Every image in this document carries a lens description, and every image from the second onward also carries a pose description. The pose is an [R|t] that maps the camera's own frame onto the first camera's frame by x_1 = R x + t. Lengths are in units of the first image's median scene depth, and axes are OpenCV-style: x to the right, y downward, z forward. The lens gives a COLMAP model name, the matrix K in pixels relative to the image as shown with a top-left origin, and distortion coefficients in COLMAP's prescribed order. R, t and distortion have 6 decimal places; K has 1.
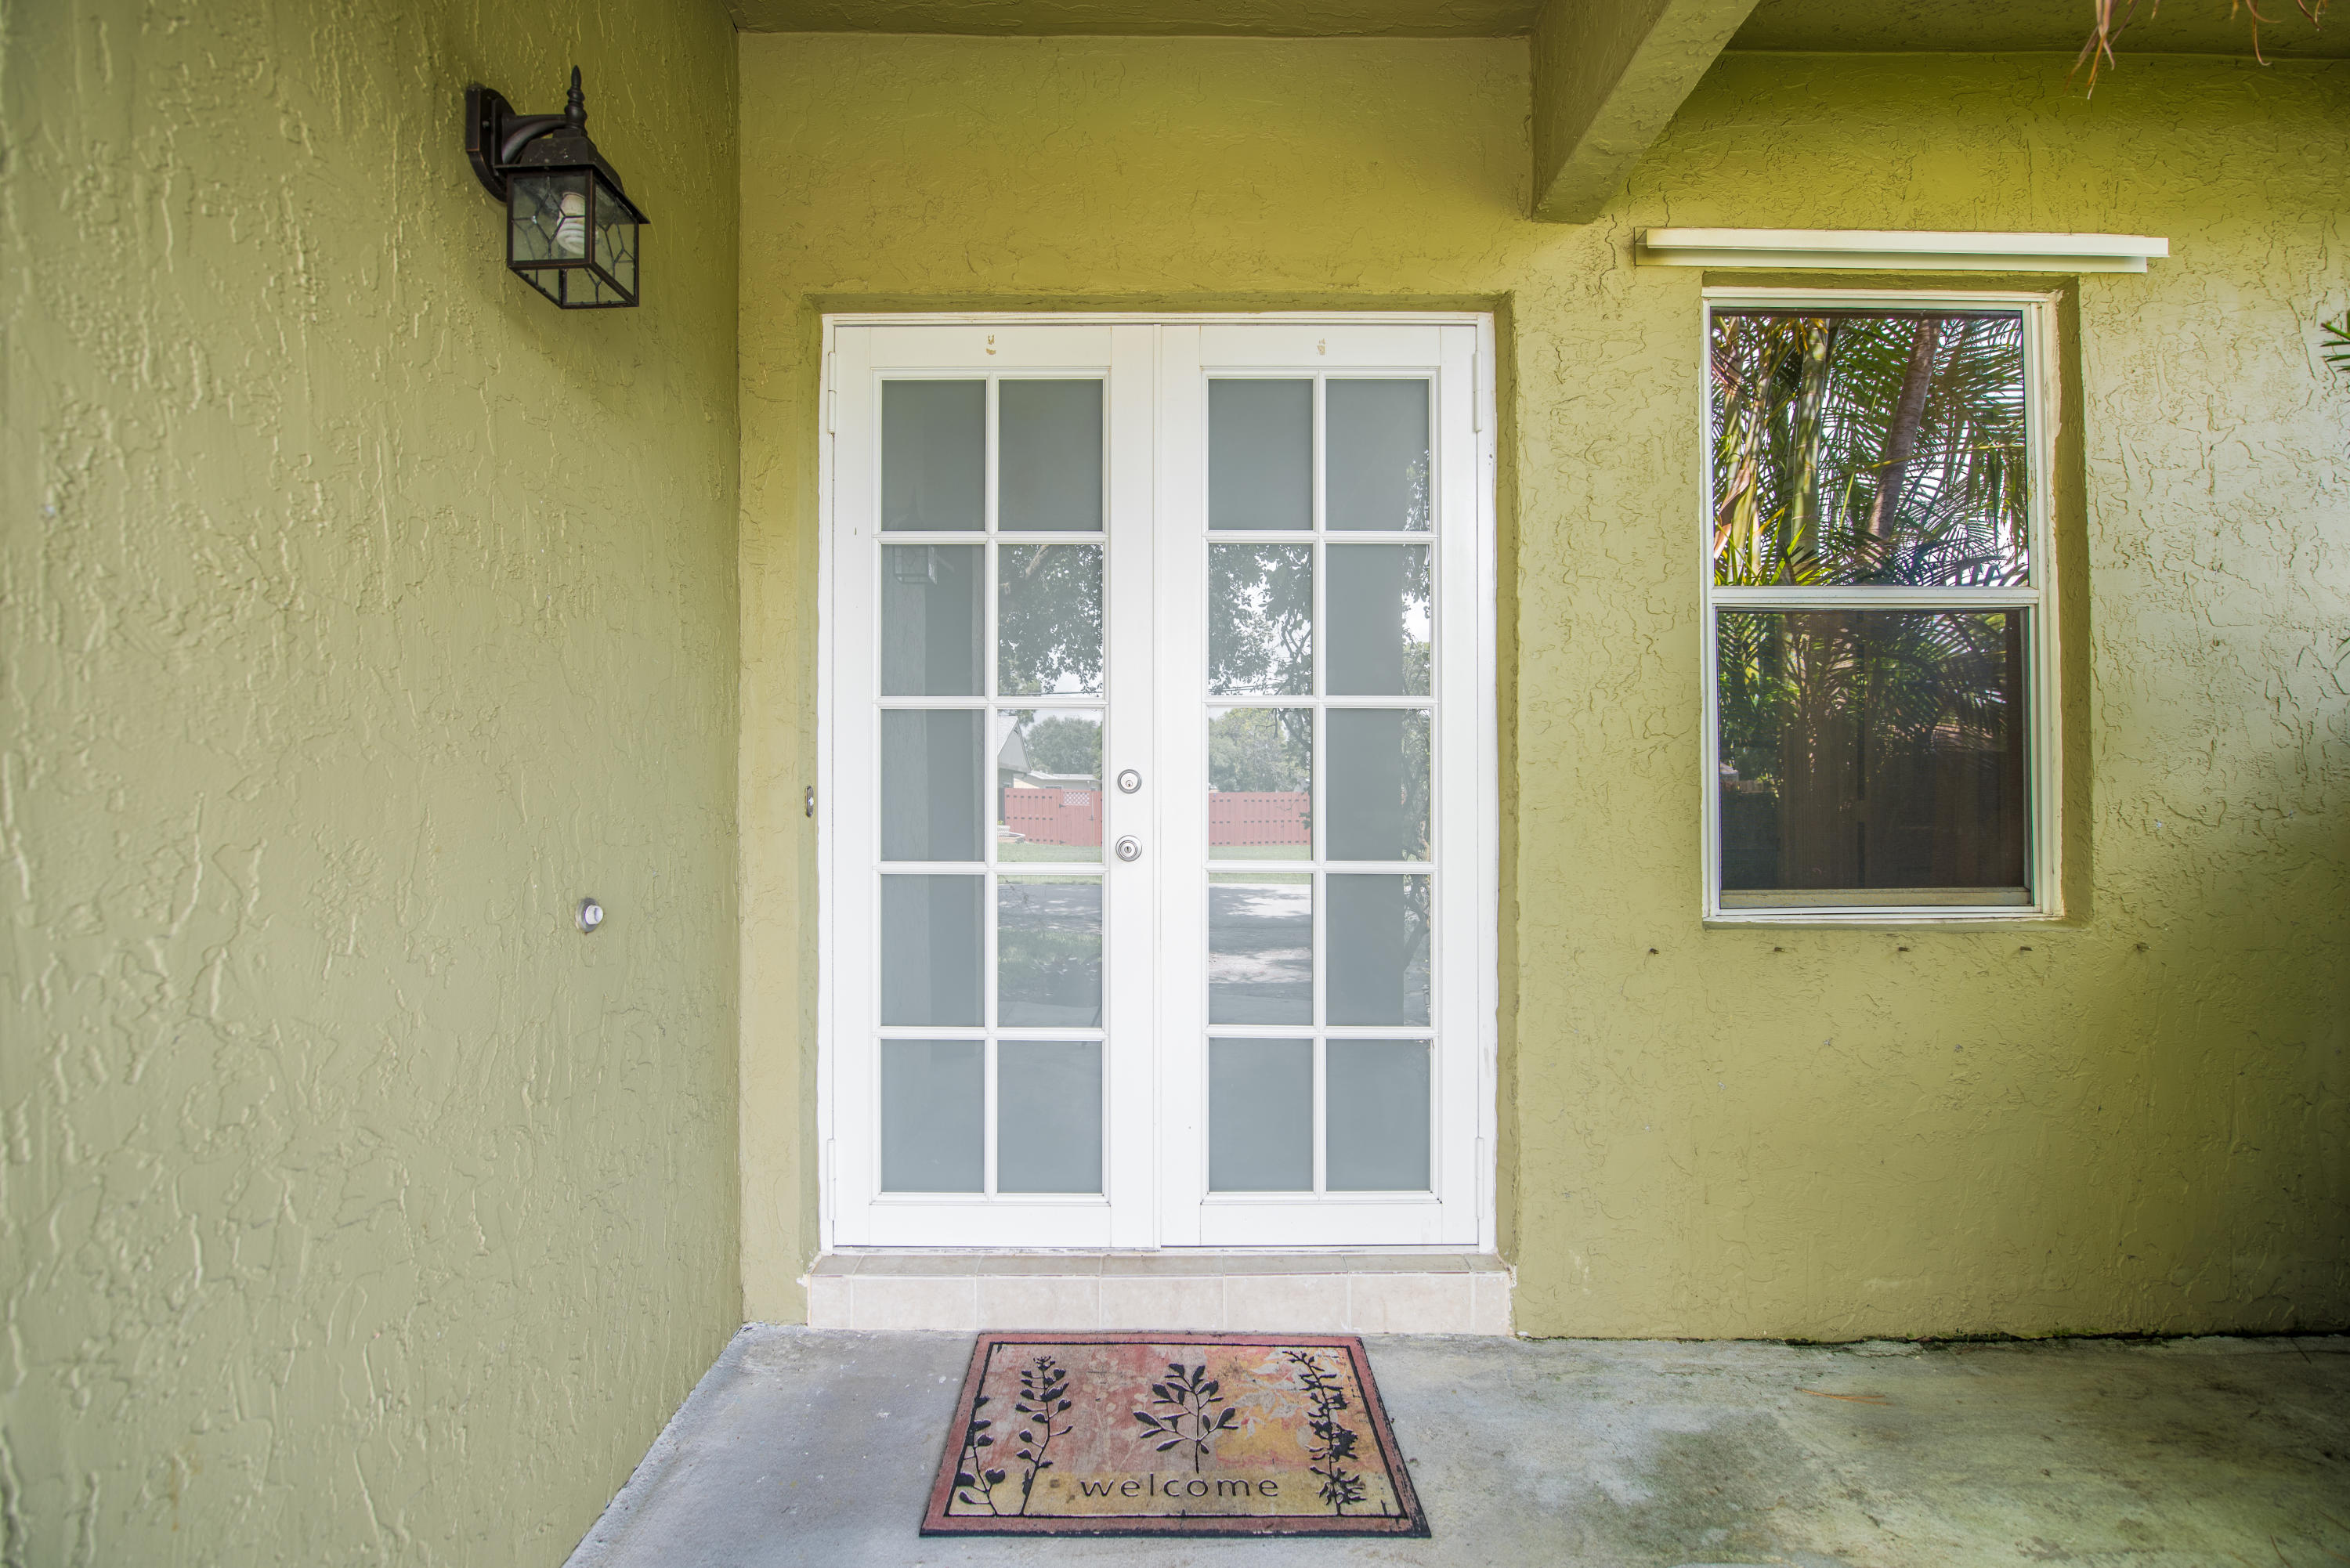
lens RADIAL K [[1224.5, 0, 1175.0], [0, 1224.5, 784.0], [0, 0, 1]] dist [-0.000905, -0.036039]
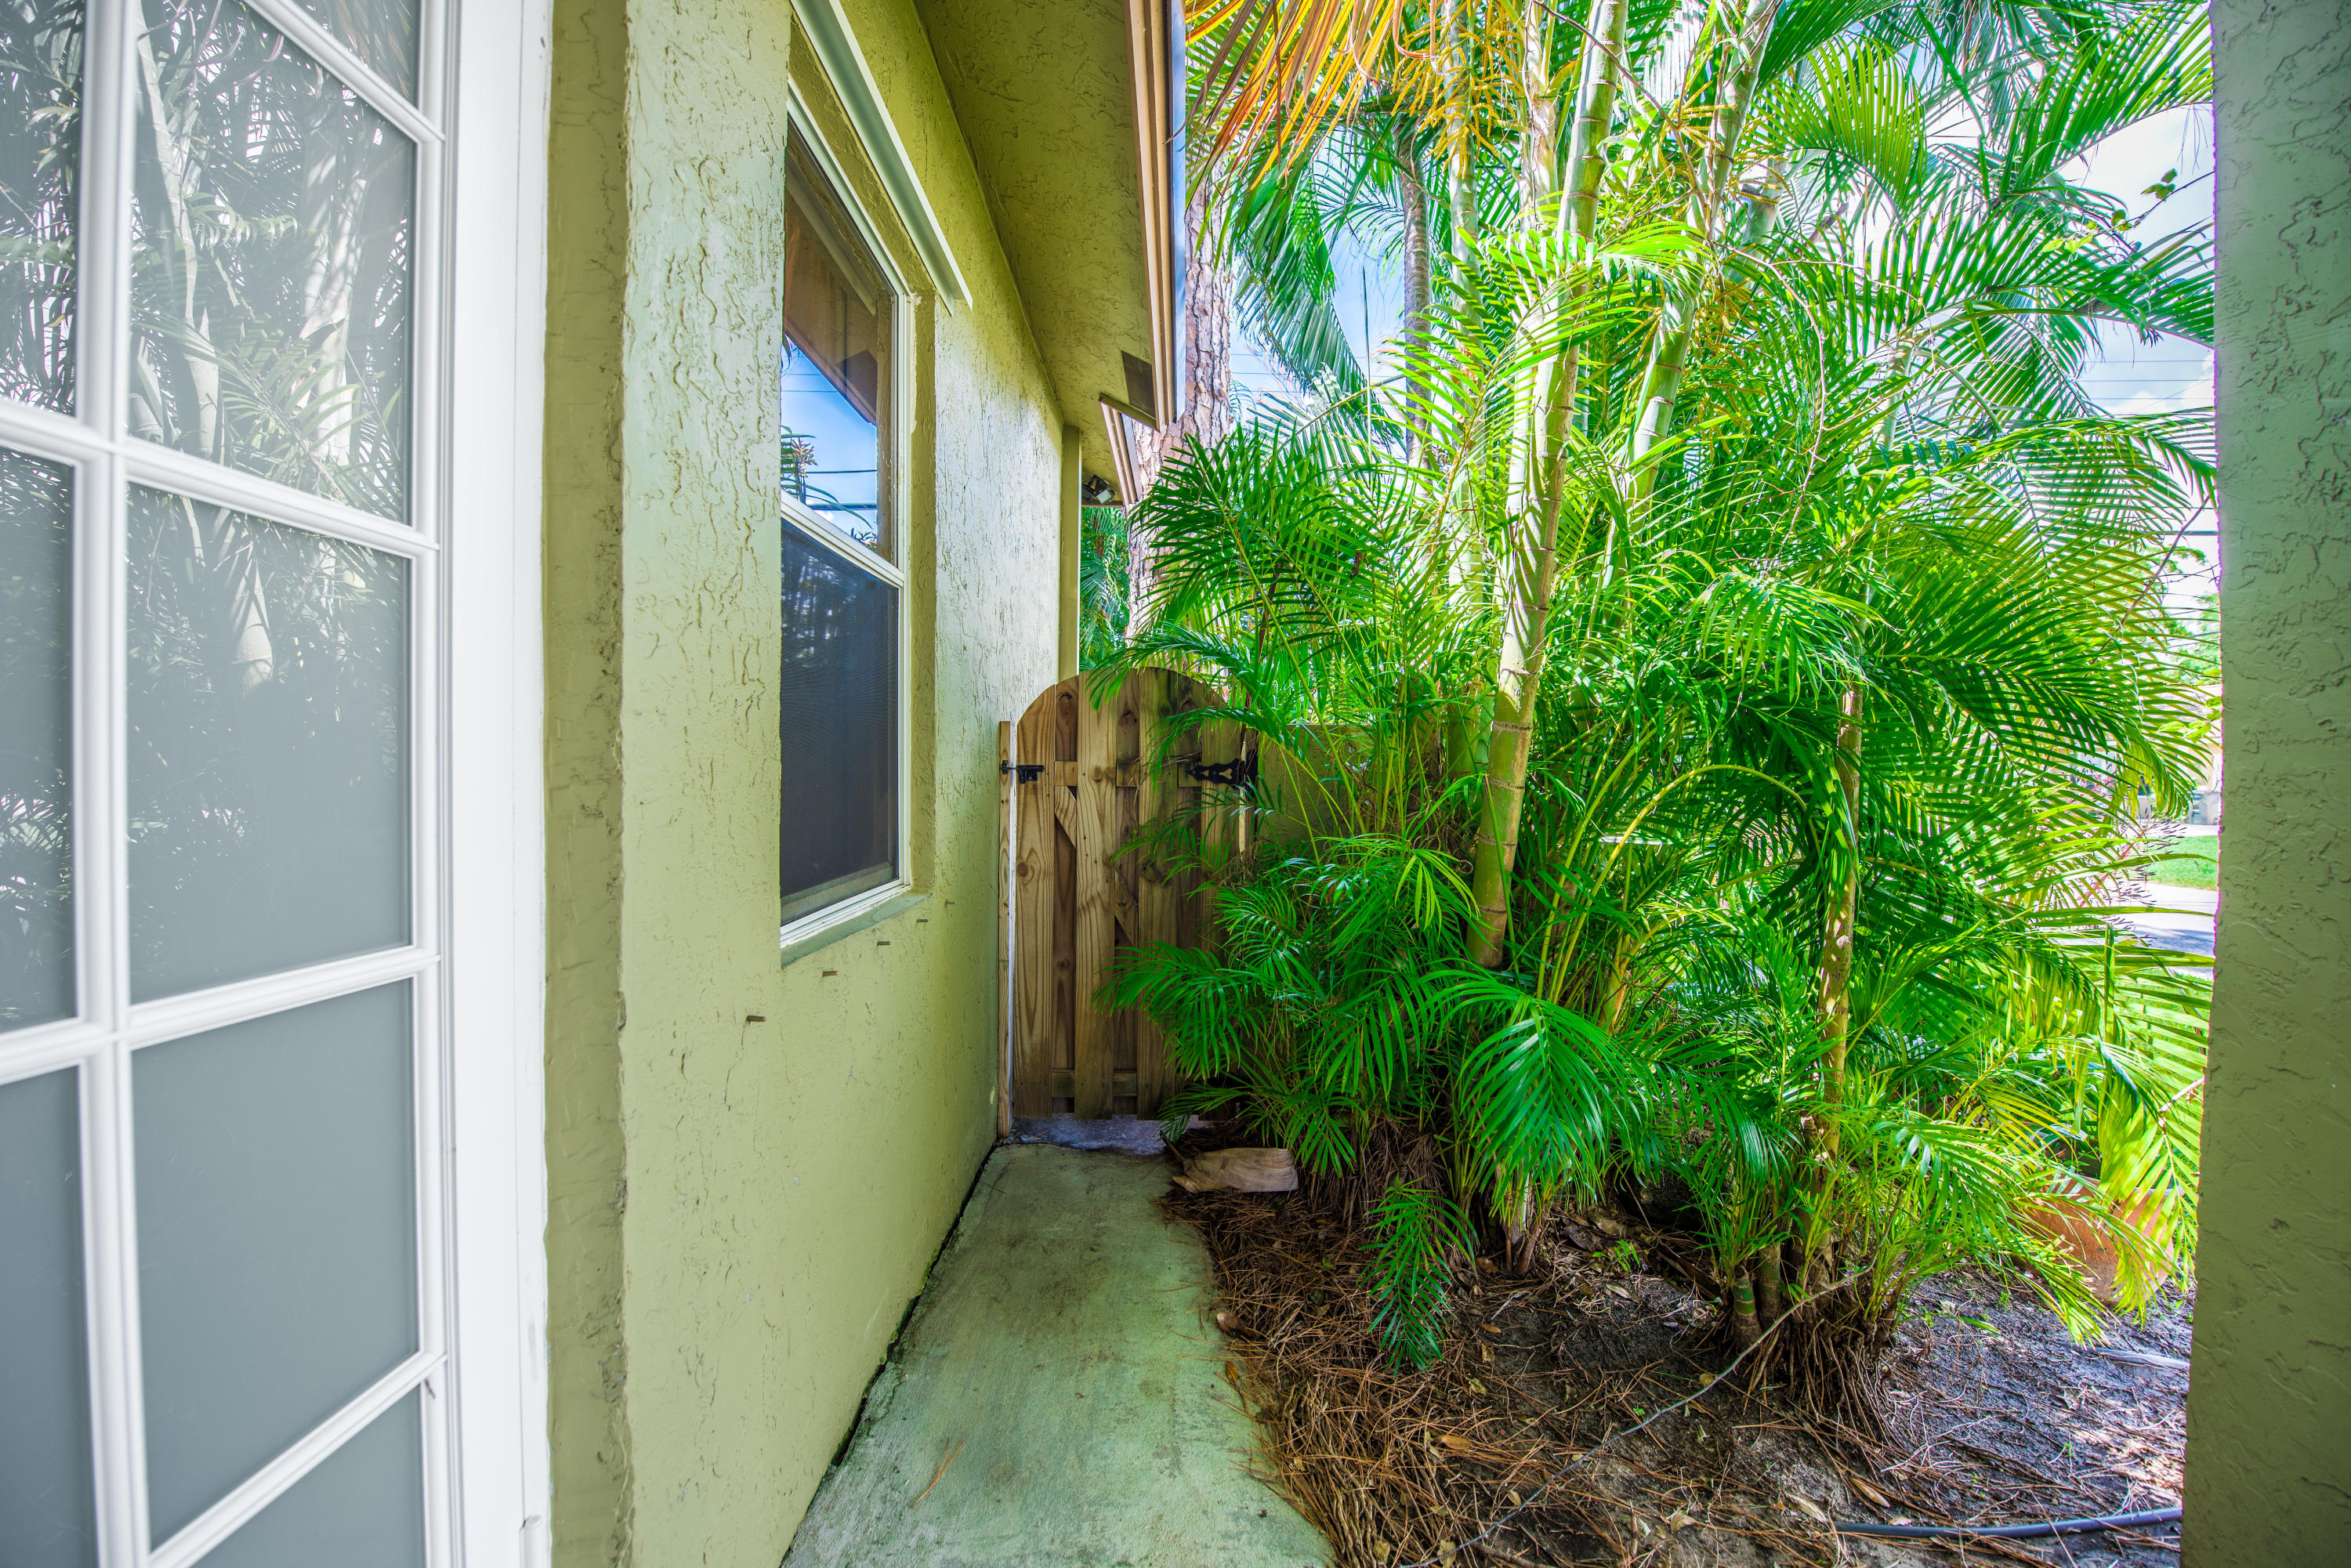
lens RADIAL K [[937.5, 0, 1178.3], [0, 937.5, 777.7], [0, 0, 1]] dist [-0.025666, -0.000126]
pose [[0.004323, -0.011196, 0.999928, -0.089640], [-0.007935, 0.999905, 0.011230, 0.004334], [-0.999959, -0.007983, 0.004234, 0.771687]]
